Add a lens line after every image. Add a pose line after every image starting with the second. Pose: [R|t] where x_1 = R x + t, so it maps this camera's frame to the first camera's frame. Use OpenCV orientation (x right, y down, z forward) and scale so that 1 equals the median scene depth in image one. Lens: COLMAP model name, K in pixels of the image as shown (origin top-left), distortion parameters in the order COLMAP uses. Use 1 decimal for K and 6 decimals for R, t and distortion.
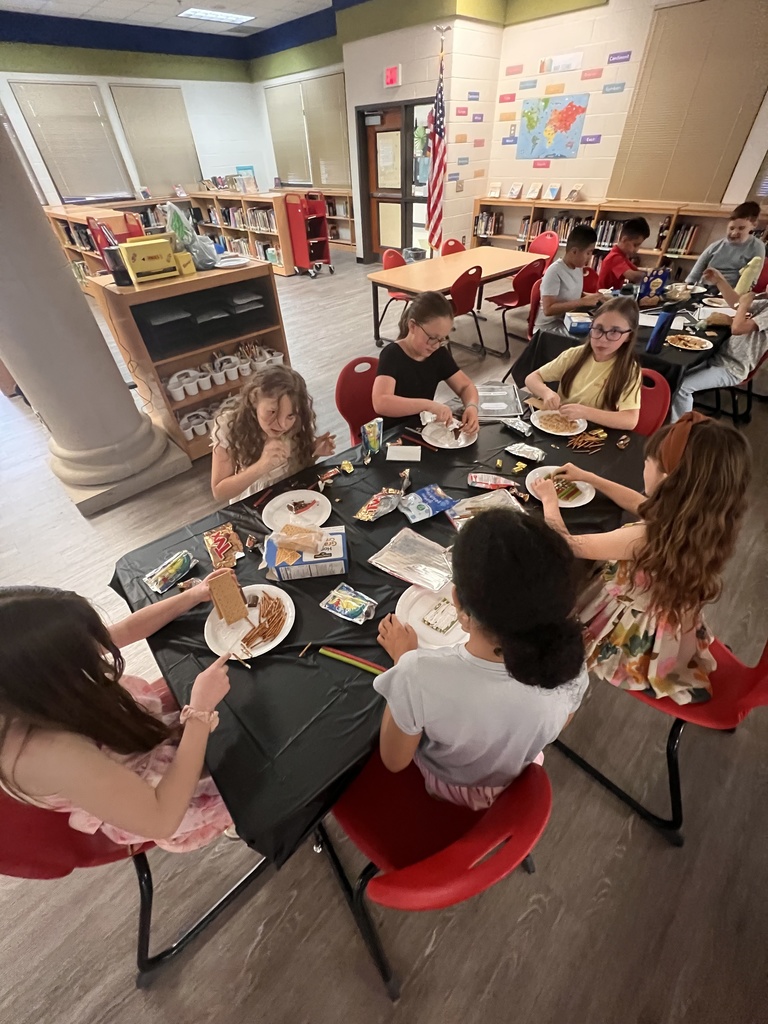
lens RADIAL K [[417.2, 0, 383.2], [0, 417.2, 517.6], [0, 0, 1]] dist [0.000640, 0.000456]
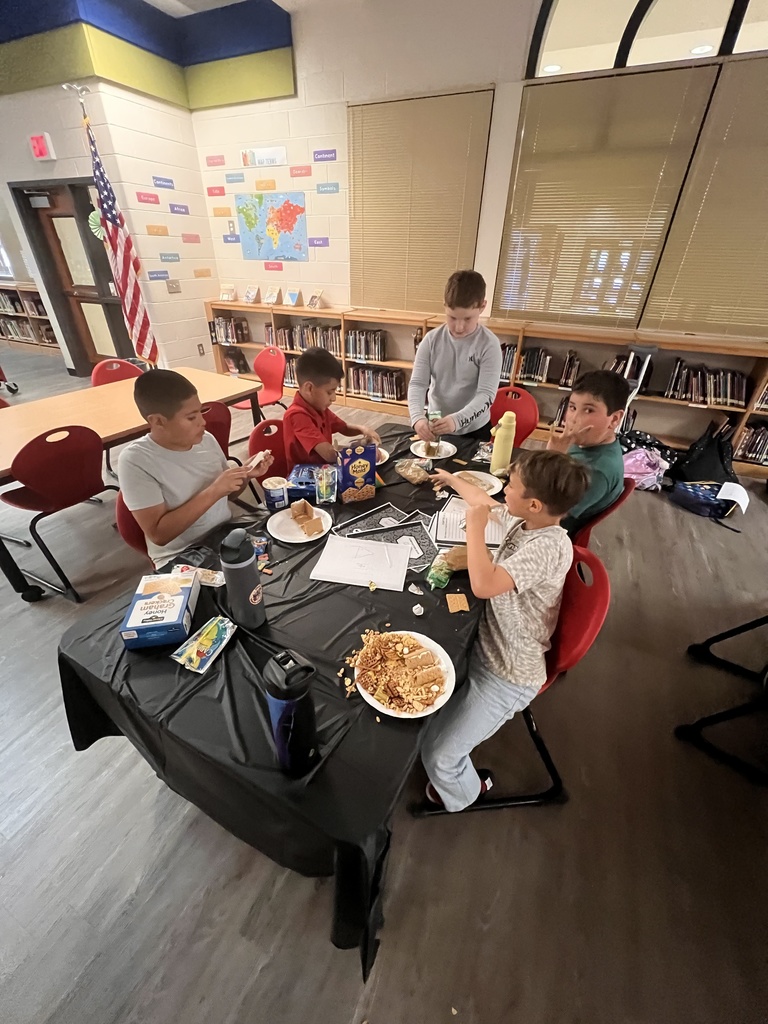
lens RADIAL K [[417.2, 0, 383.5], [0, 417.2, 518.1], [0, 0, 1]] dist [0.000640, 0.000456]
pose [[0.939849, -0.138254, 0.312361, 0.263096], [0.187347, 0.973258, -0.132927, -0.219172], [-0.285630, 0.183451, 0.940617, 0.262538]]
